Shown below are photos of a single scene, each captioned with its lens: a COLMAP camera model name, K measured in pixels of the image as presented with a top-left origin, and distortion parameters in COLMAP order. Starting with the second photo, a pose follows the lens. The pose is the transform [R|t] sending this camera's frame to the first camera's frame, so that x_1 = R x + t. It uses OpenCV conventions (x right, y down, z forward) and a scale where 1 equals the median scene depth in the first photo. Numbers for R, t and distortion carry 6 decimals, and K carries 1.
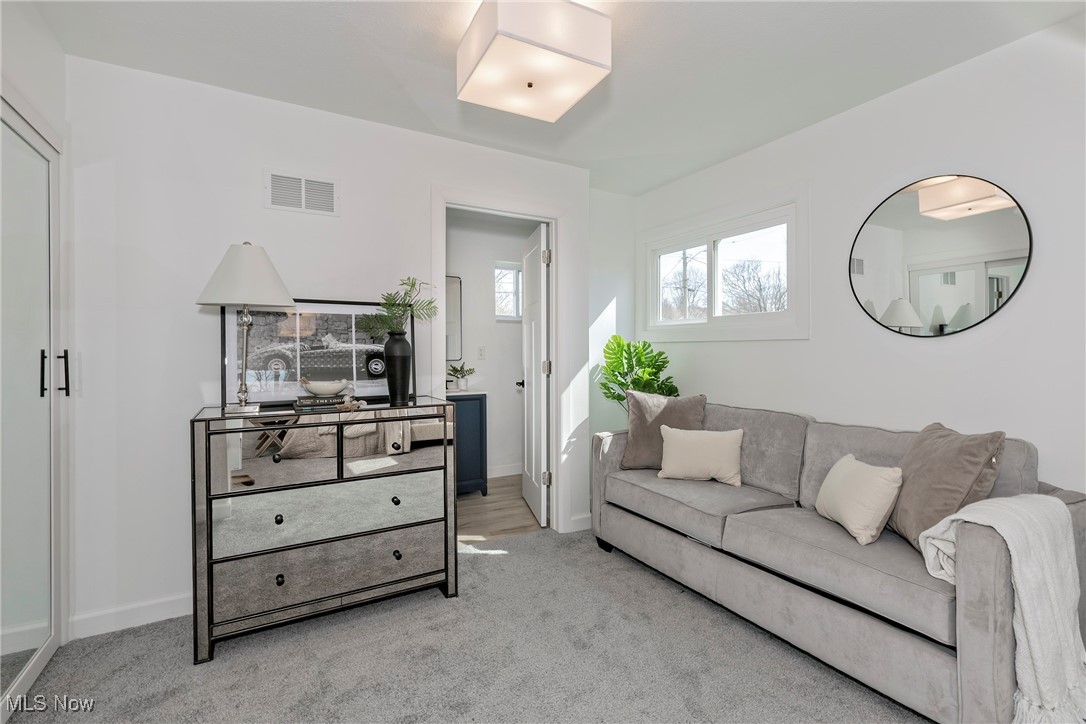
lens RADIAL K [[486.0, 0, 553.2], [0, 486.0, 350.4], [0, 0, 1]] dist [-0.001905, 0.000599]
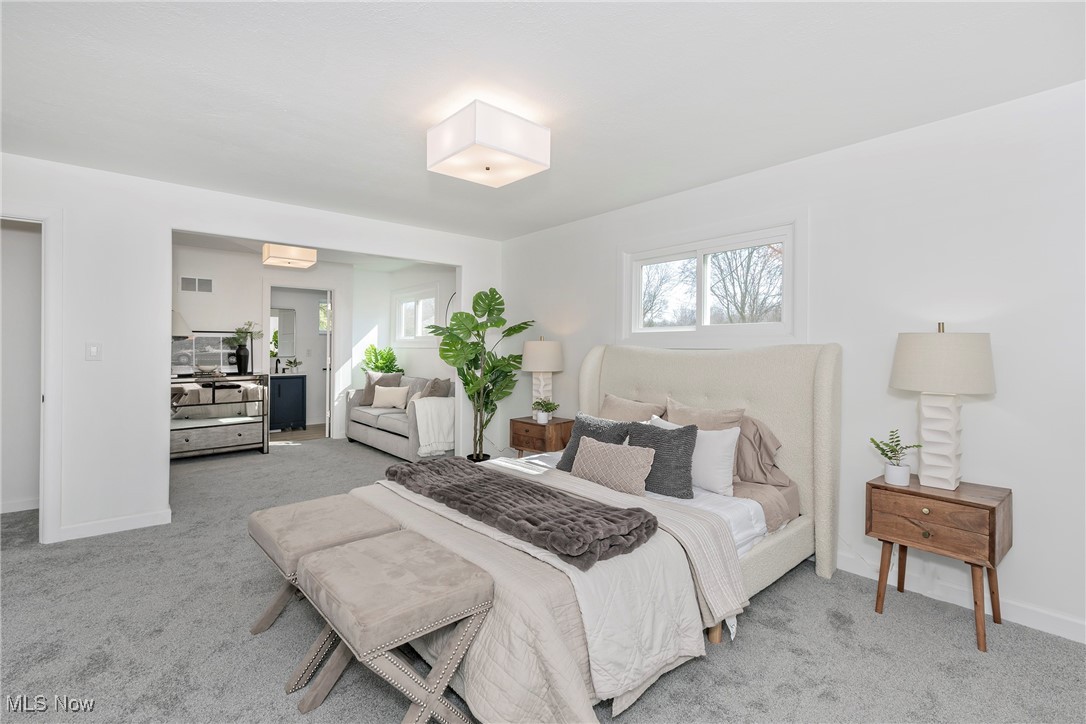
lens RADIAL K [[486.0, 0, 587.0], [0, 486.0, 342.1], [0, 0, 1]] dist [-0.001905, 0.000599]
pose [[0.972986, 0.005787, 0.230791, 0.736454], [-0.003060, 0.999921, -0.012171, -0.026464], [-0.230843, 0.011136, 0.972927, -1.620763]]
